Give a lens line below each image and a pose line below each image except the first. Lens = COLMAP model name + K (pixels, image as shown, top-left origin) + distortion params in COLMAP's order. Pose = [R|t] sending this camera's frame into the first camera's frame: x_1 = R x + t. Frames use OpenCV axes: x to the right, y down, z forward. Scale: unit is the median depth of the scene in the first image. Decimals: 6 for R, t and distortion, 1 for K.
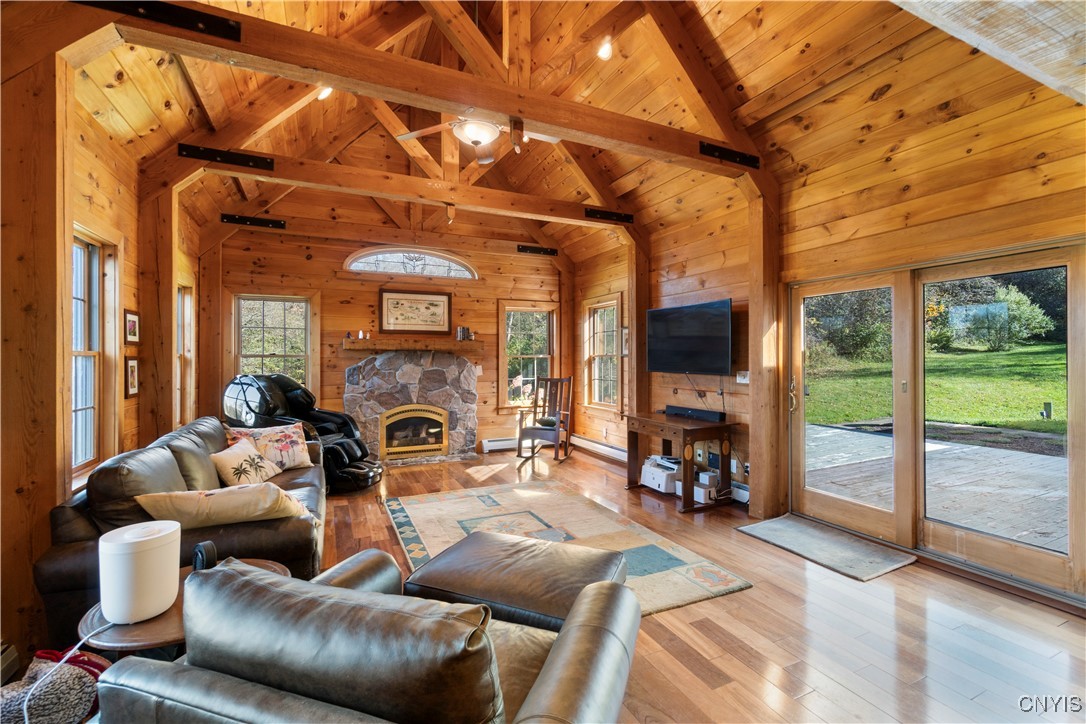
lens RADIAL K [[482.3, 0, 542.4], [0, 482.3, 359.5], [0, 0, 1]] dist [-0.003155, -0.000889]
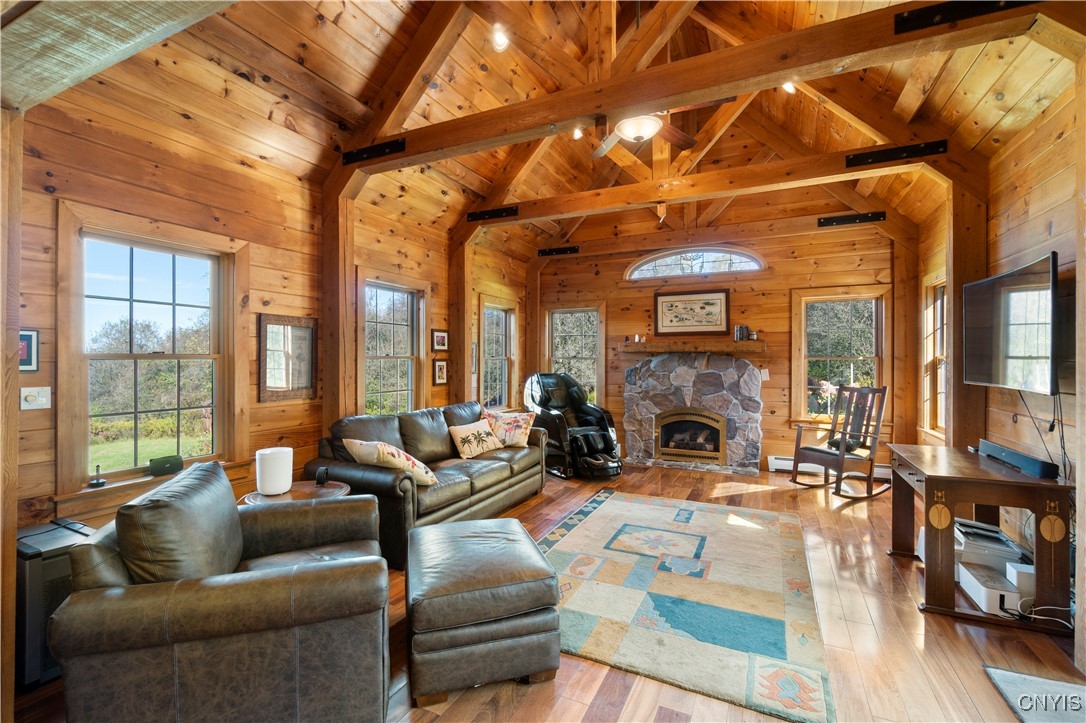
lens RADIAL K [[482.3, 0, 524.0], [0, 482.3, 361.7], [0, 0, 1]] dist [-0.003155, -0.000889]
pose [[0.615525, 0.004783, -0.788103, 0.320236], [-0.003355, 0.999988, 0.003448, -0.002449], [0.788110, 0.000522, 0.615534, 0.146466]]
